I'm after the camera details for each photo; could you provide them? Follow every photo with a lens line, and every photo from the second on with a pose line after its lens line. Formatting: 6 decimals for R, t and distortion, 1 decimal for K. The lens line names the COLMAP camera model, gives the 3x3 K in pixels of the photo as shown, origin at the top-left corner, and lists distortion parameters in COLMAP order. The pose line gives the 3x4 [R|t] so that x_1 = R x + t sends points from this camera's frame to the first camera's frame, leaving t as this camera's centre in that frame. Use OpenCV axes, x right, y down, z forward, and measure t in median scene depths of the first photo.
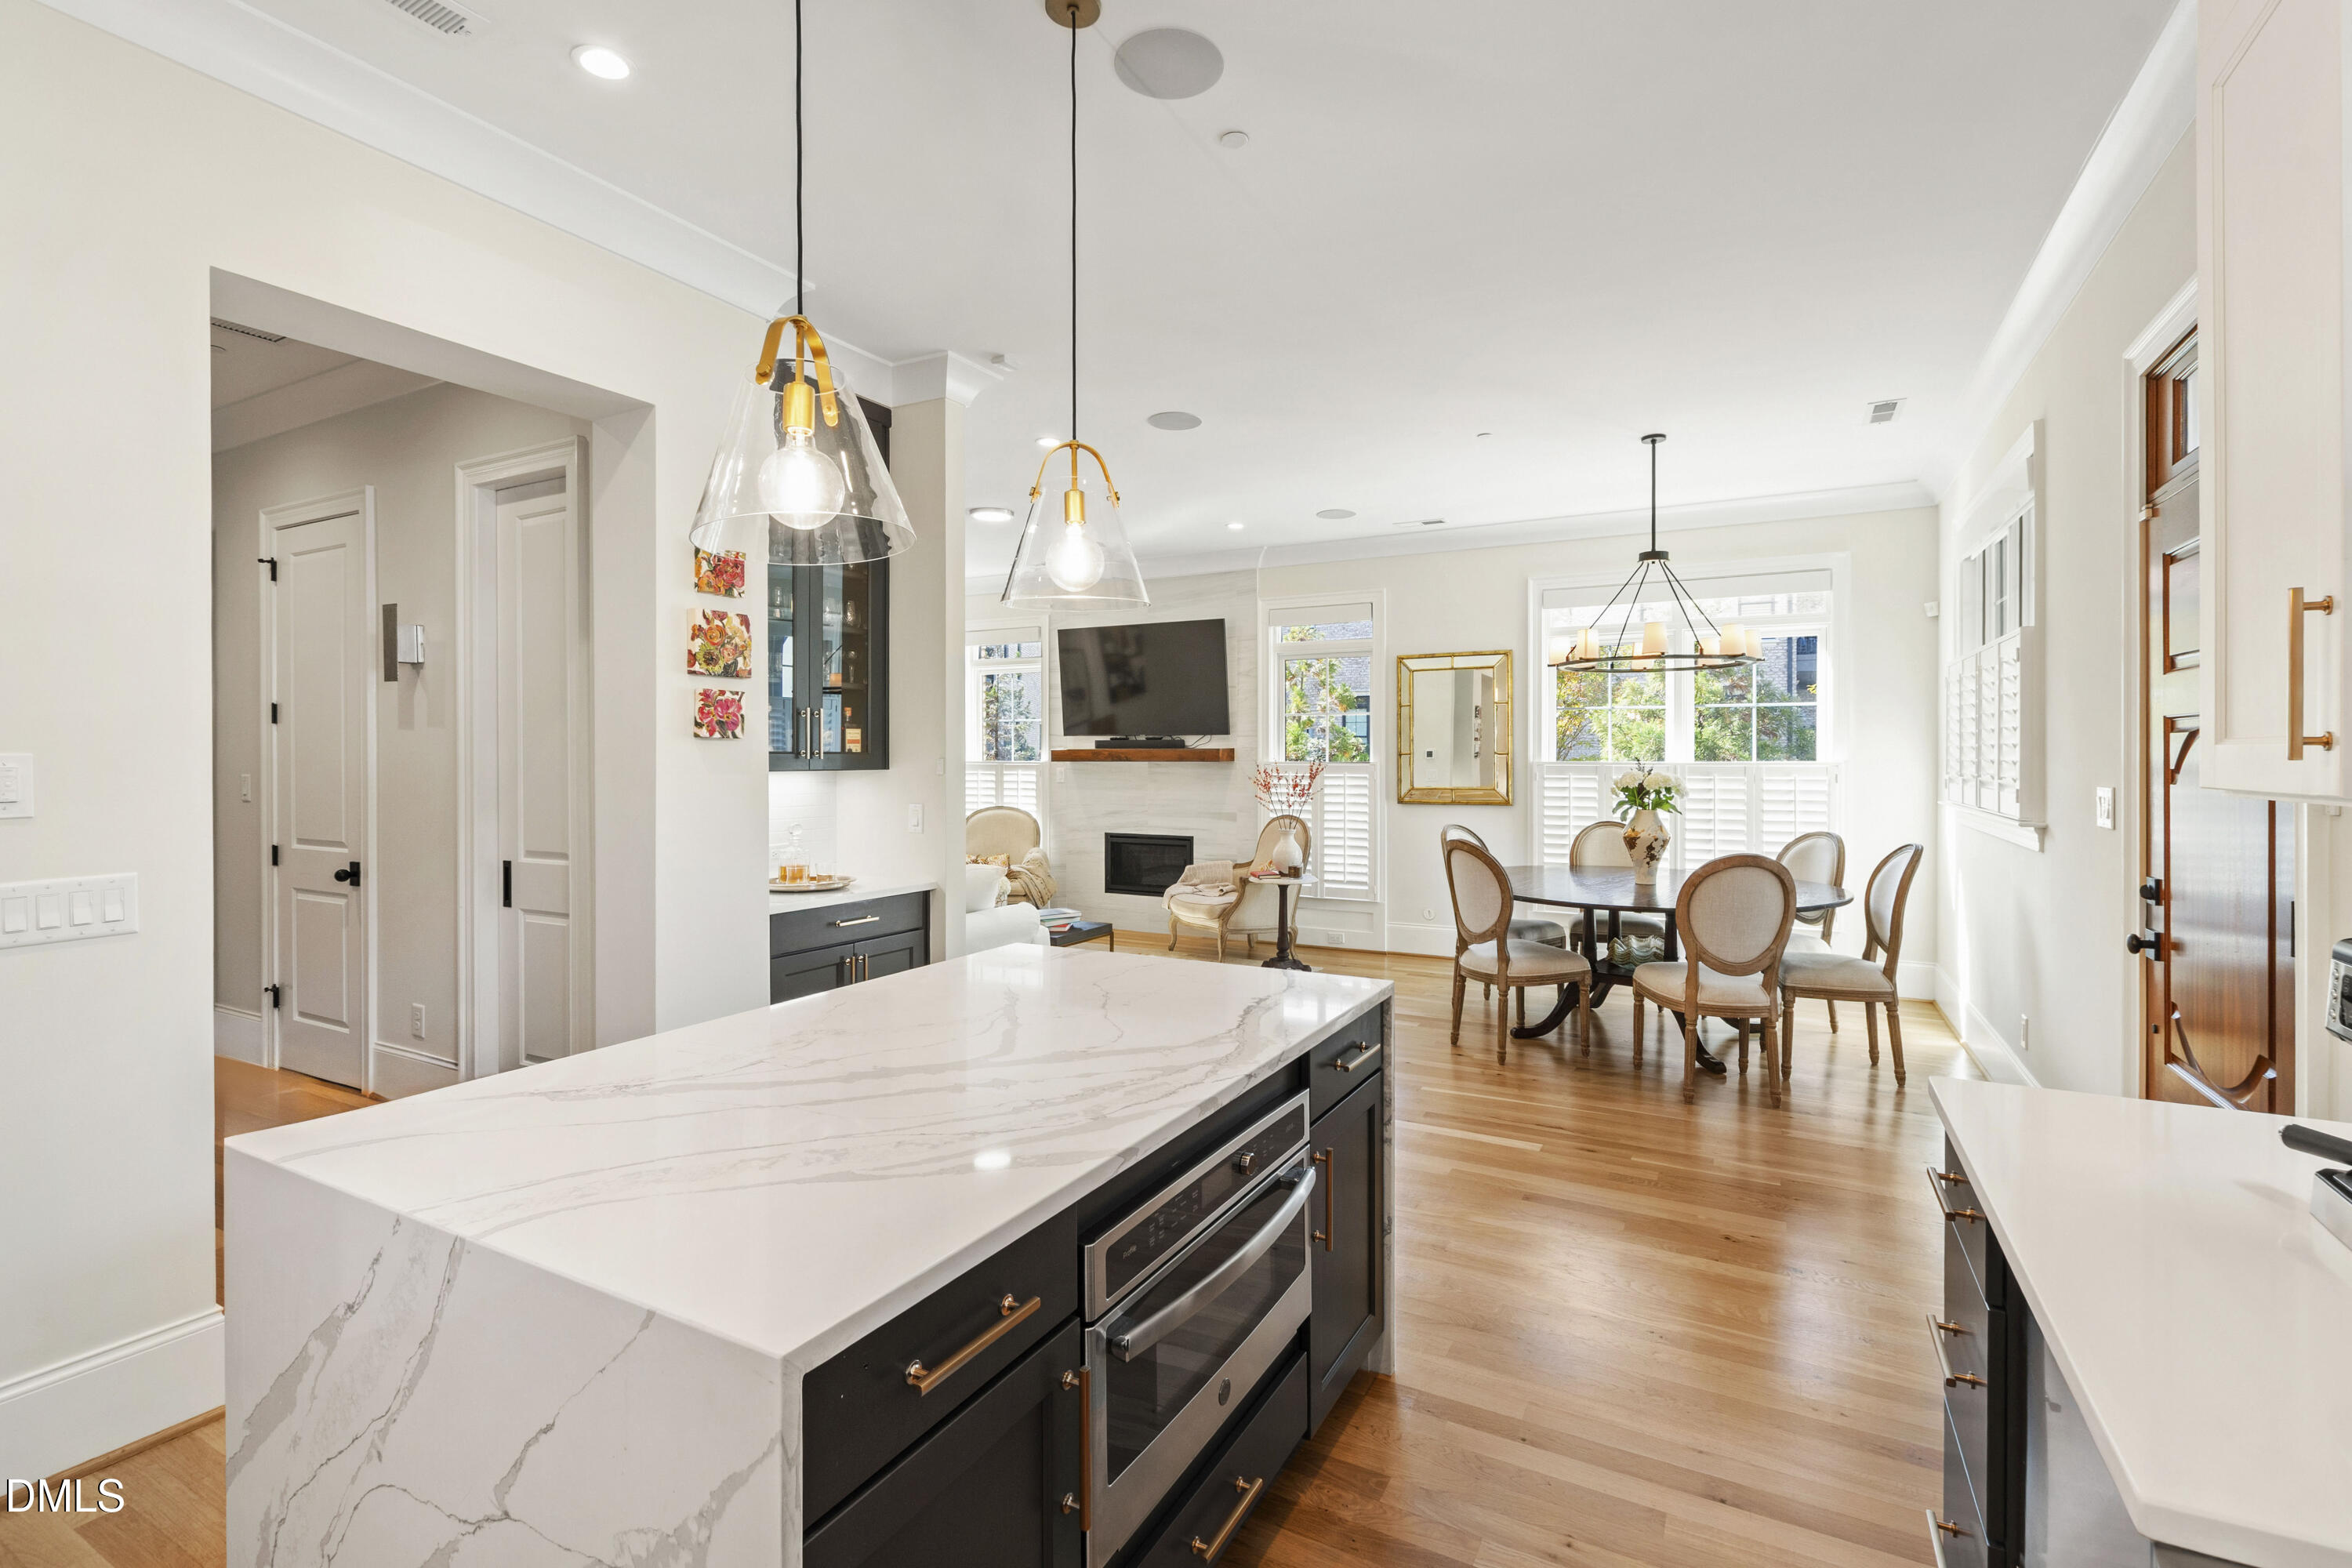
lens RADIAL K [[1066.1, 0, 1177.1], [0, 1066.1, 767.1], [0, 0, 1]] dist [0.001486, -0.000209]
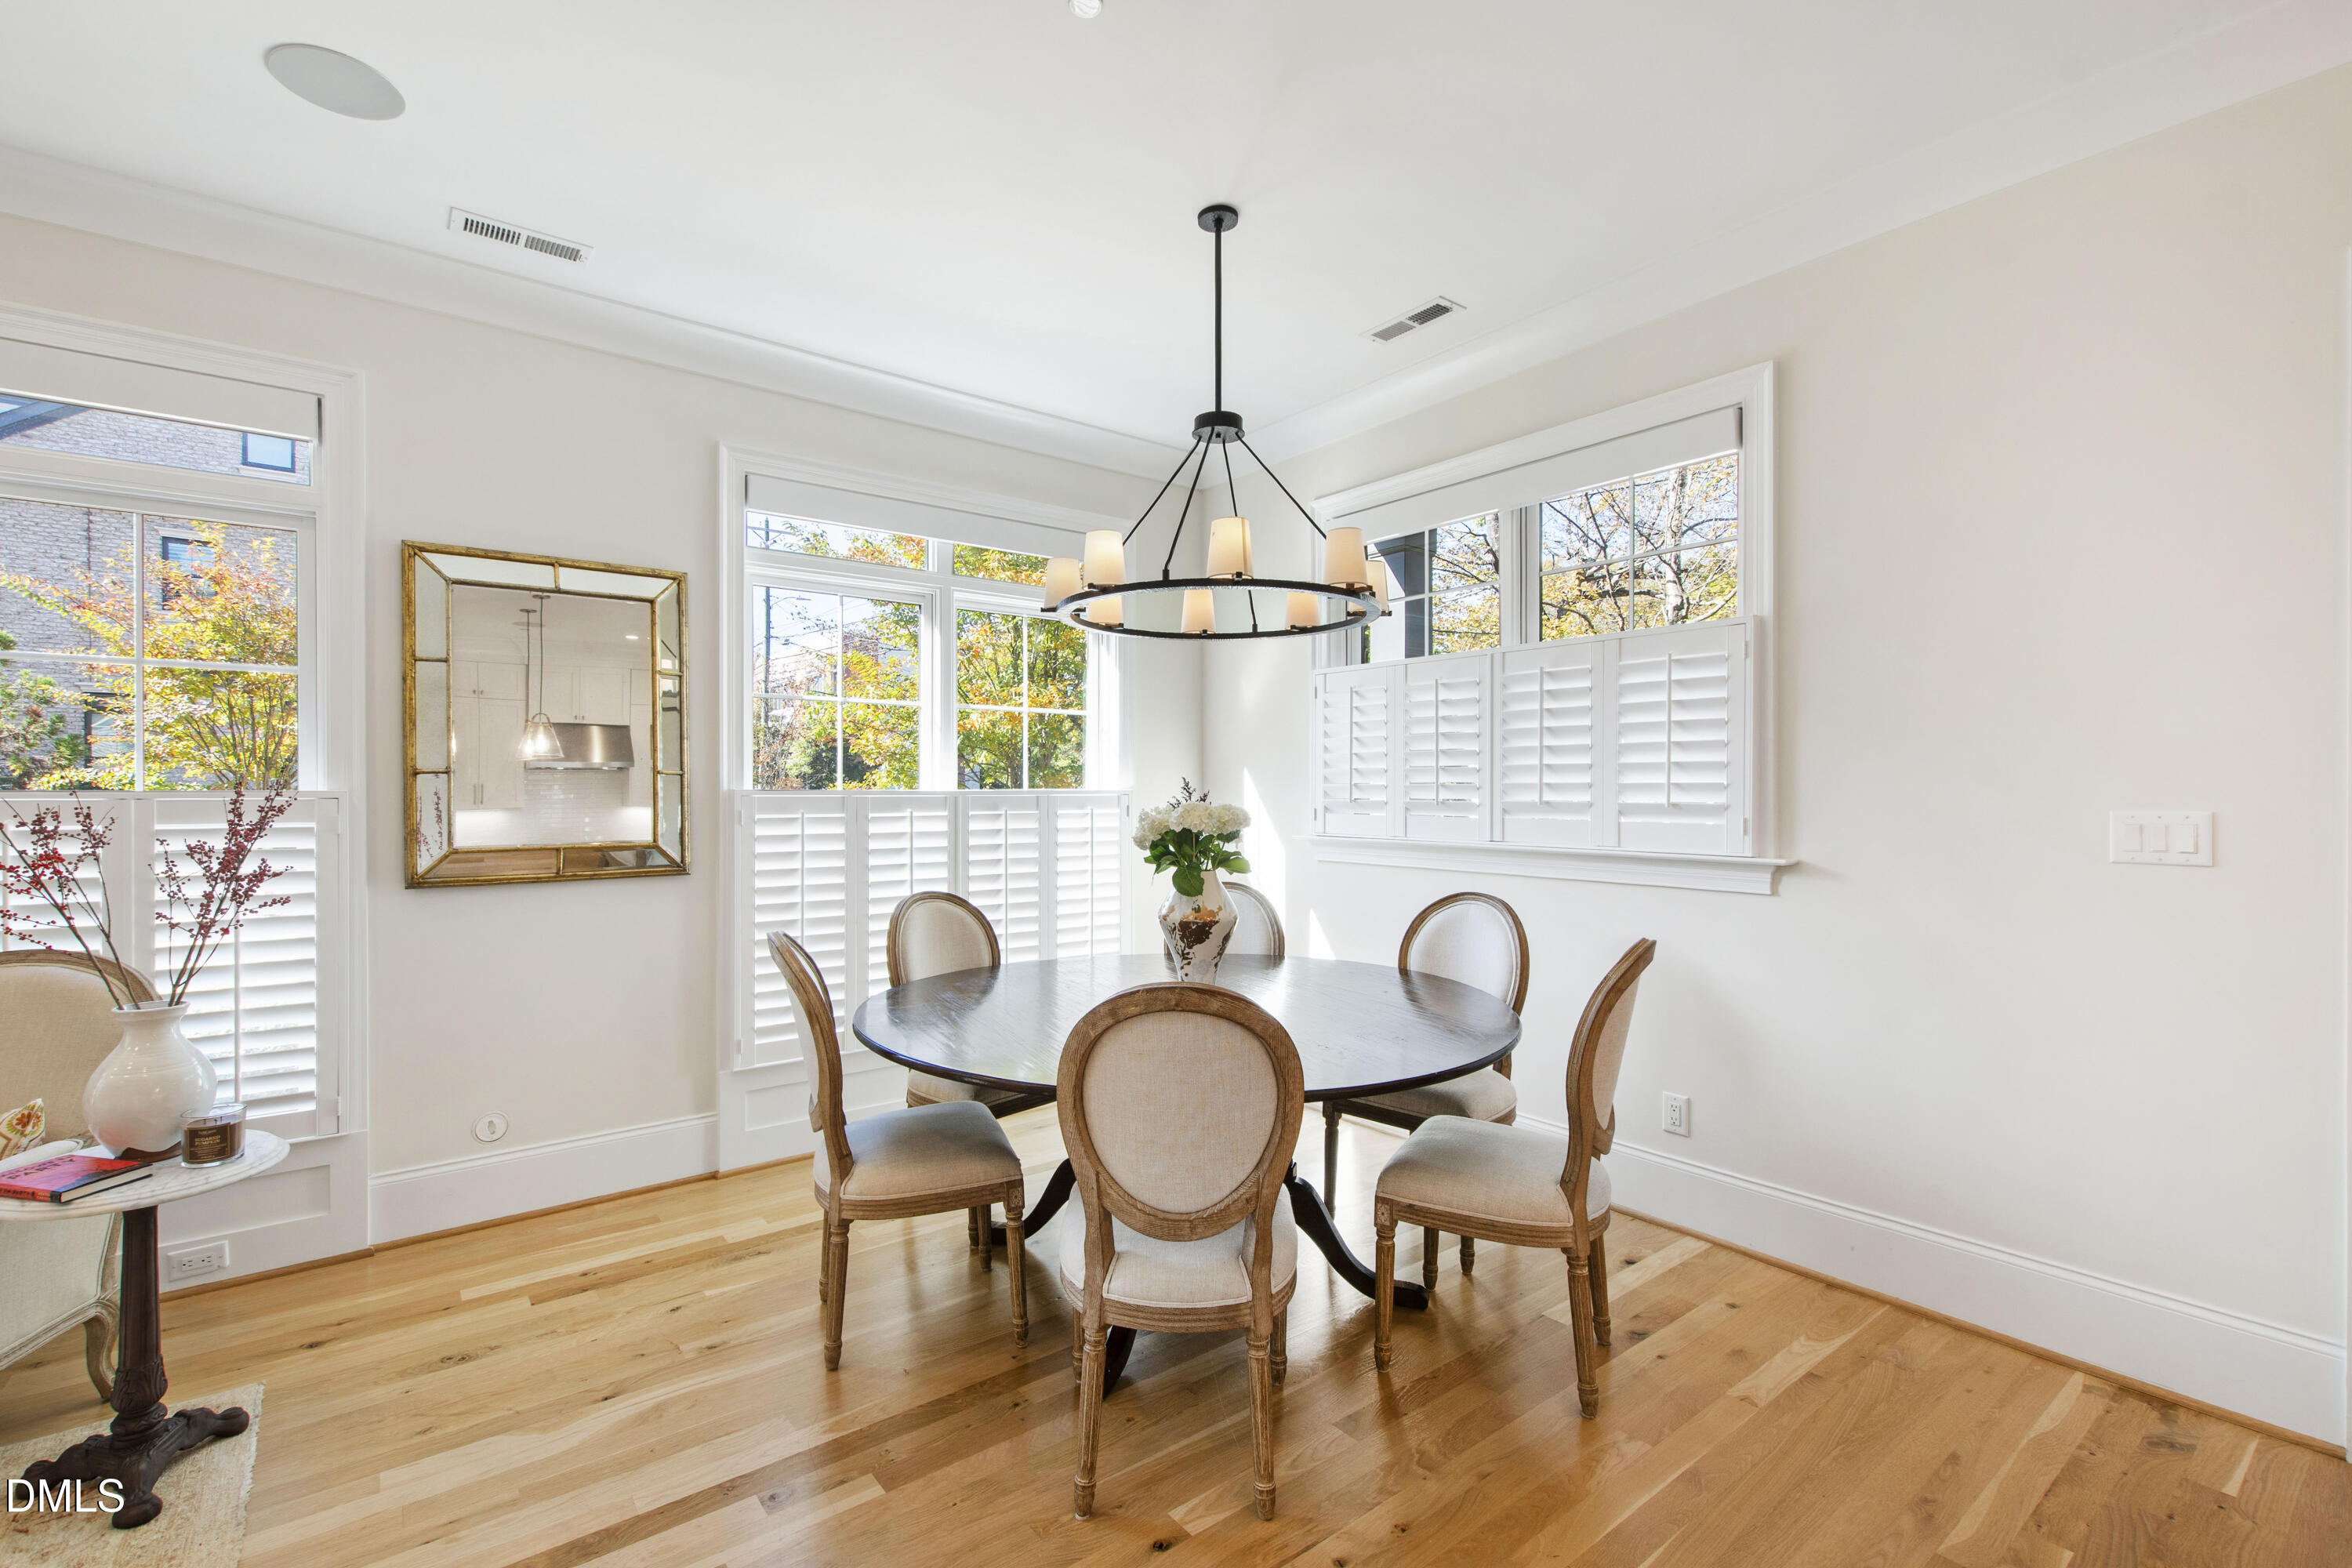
lens RADIAL K [[1035.9, 0, 1173.8], [0, 1035.9, 792.8], [0, 0, 1]] dist [-0.000564, -0.000240]
pose [[0.397919, -0.000929, 0.917420, -0.050262], [0.008154, 0.999964, -0.002525, -0.000498], [-0.917384, 0.008486, 0.397912, 0.562073]]
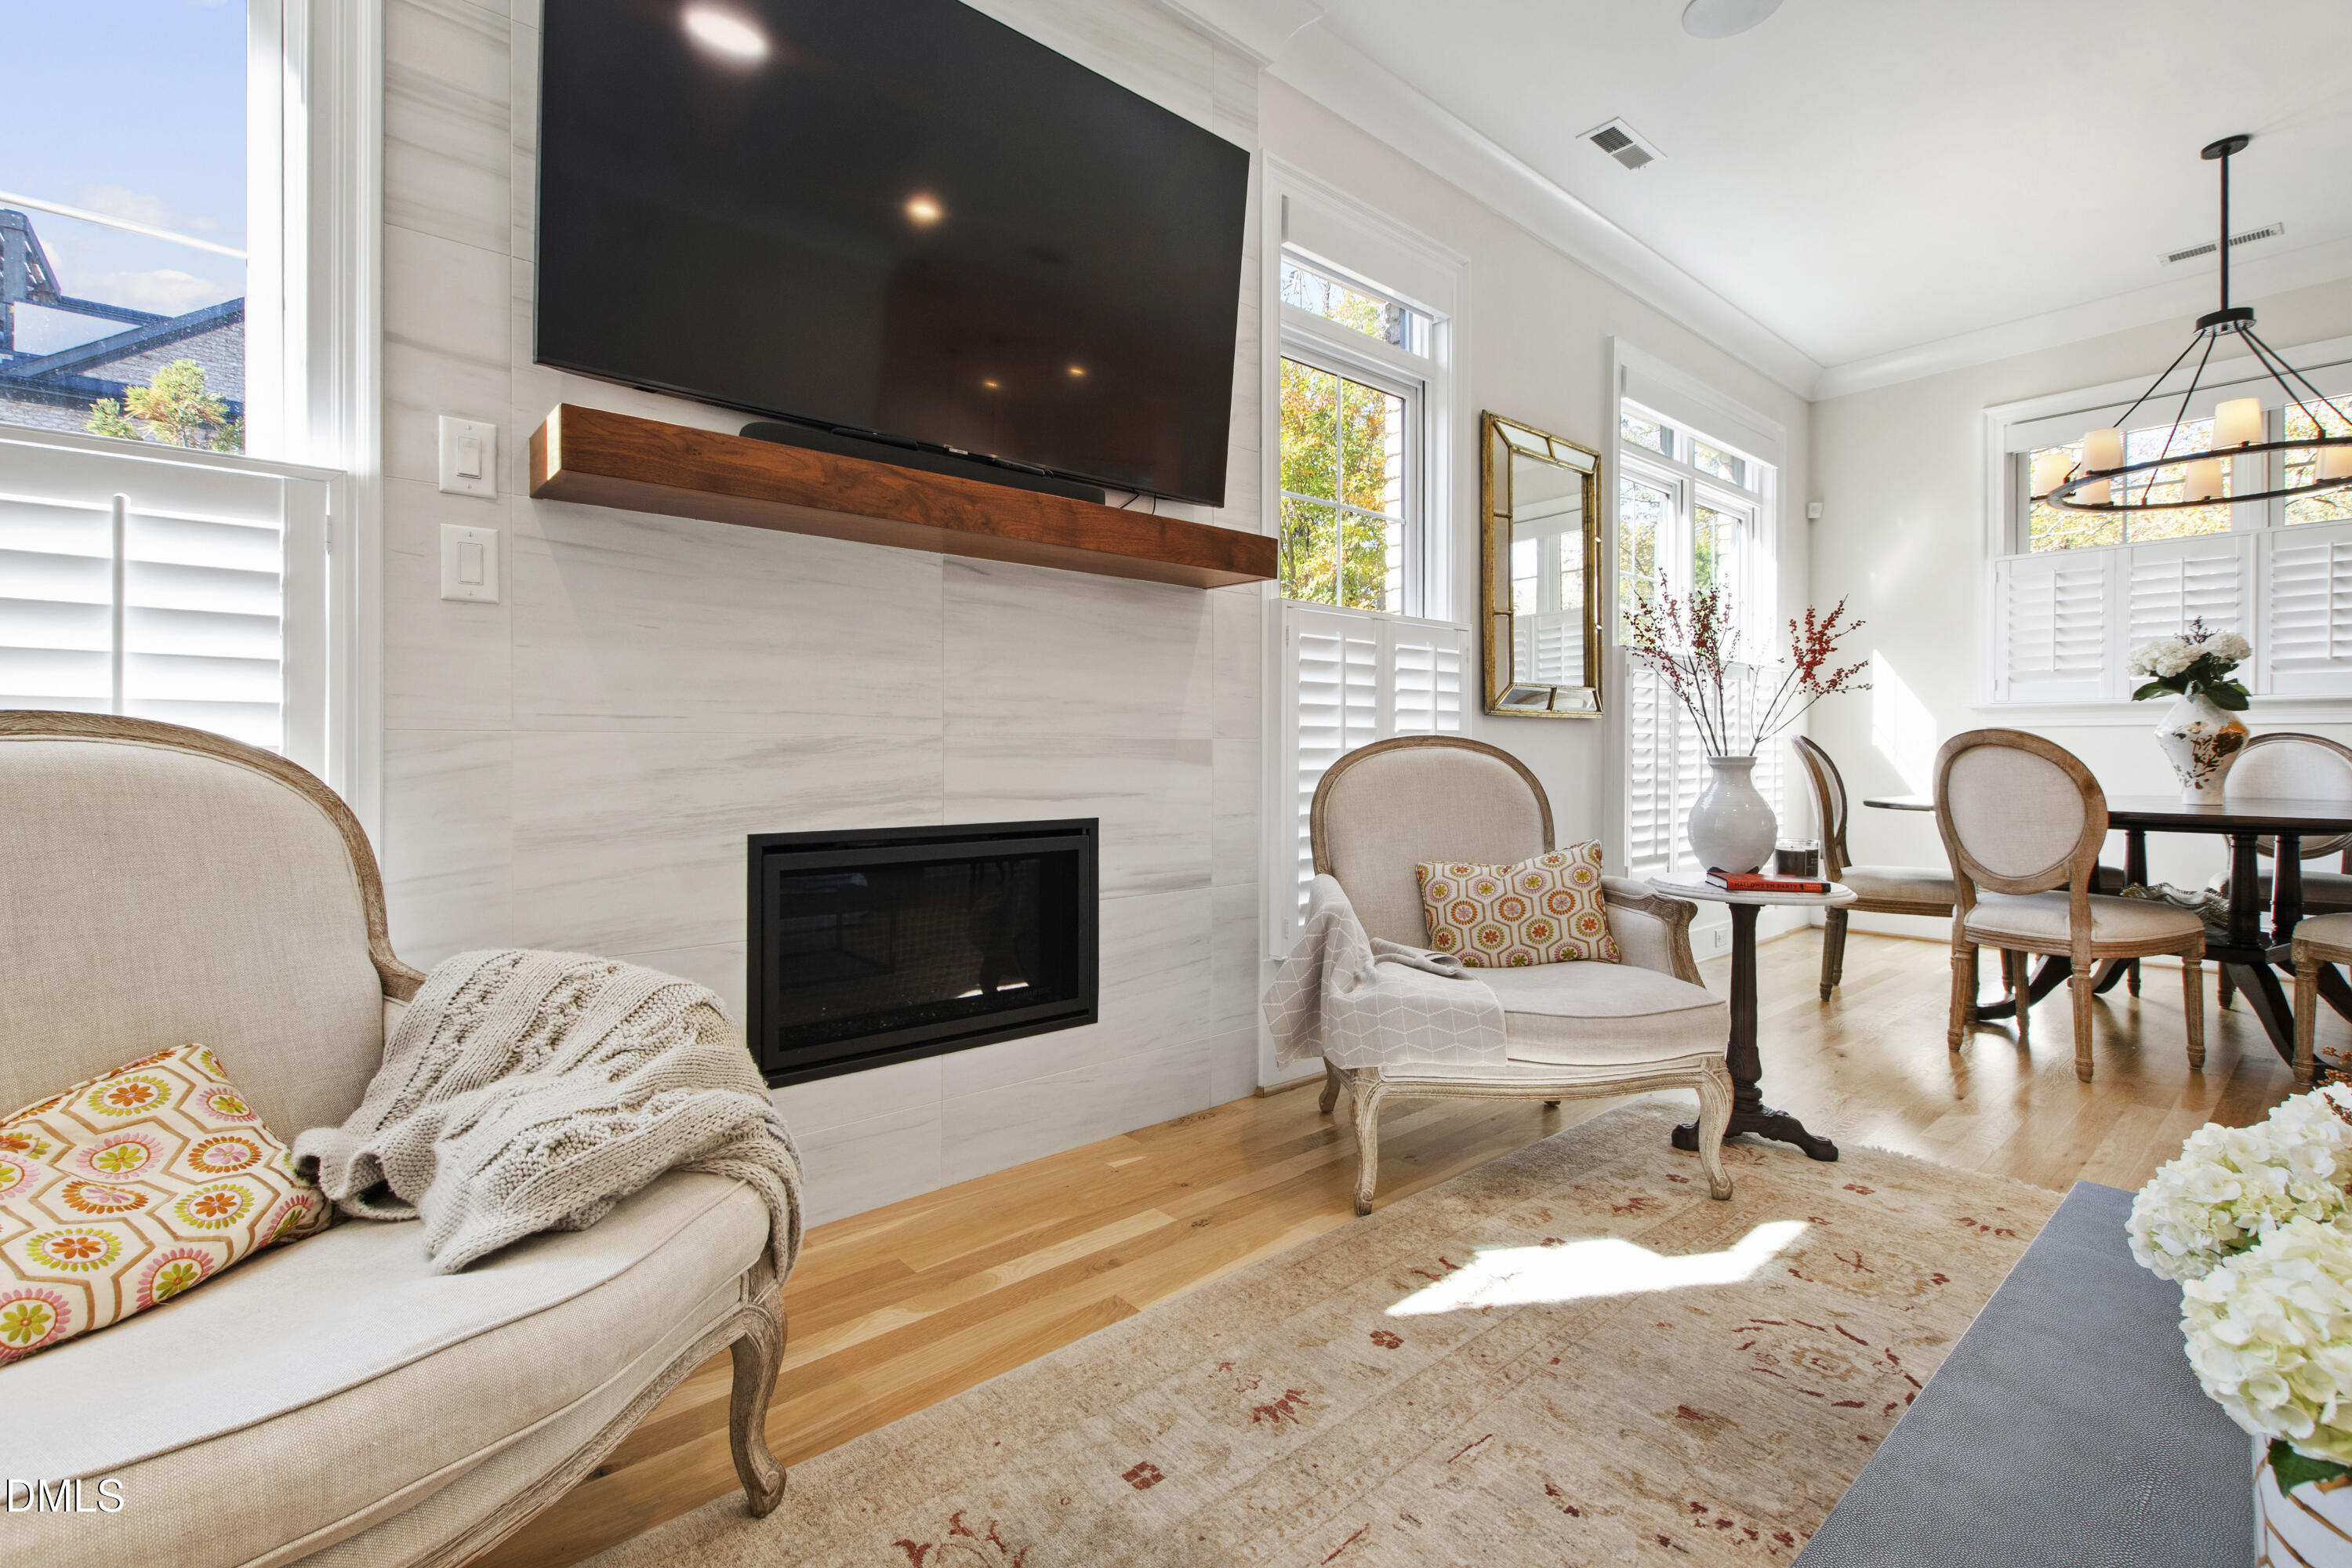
lens RADIAL K [[1026.6, 0, 1181.9], [0, 1026.6, 759.0], [0, 0, 1]] dist [0.000635, 0.000215]
pose [[0.360301, -0.010405, 0.932778, -0.284049], [0.003552, 0.999946, 0.009782, 0.049802], [-0.932829, -0.000211, 0.360319, 0.966770]]
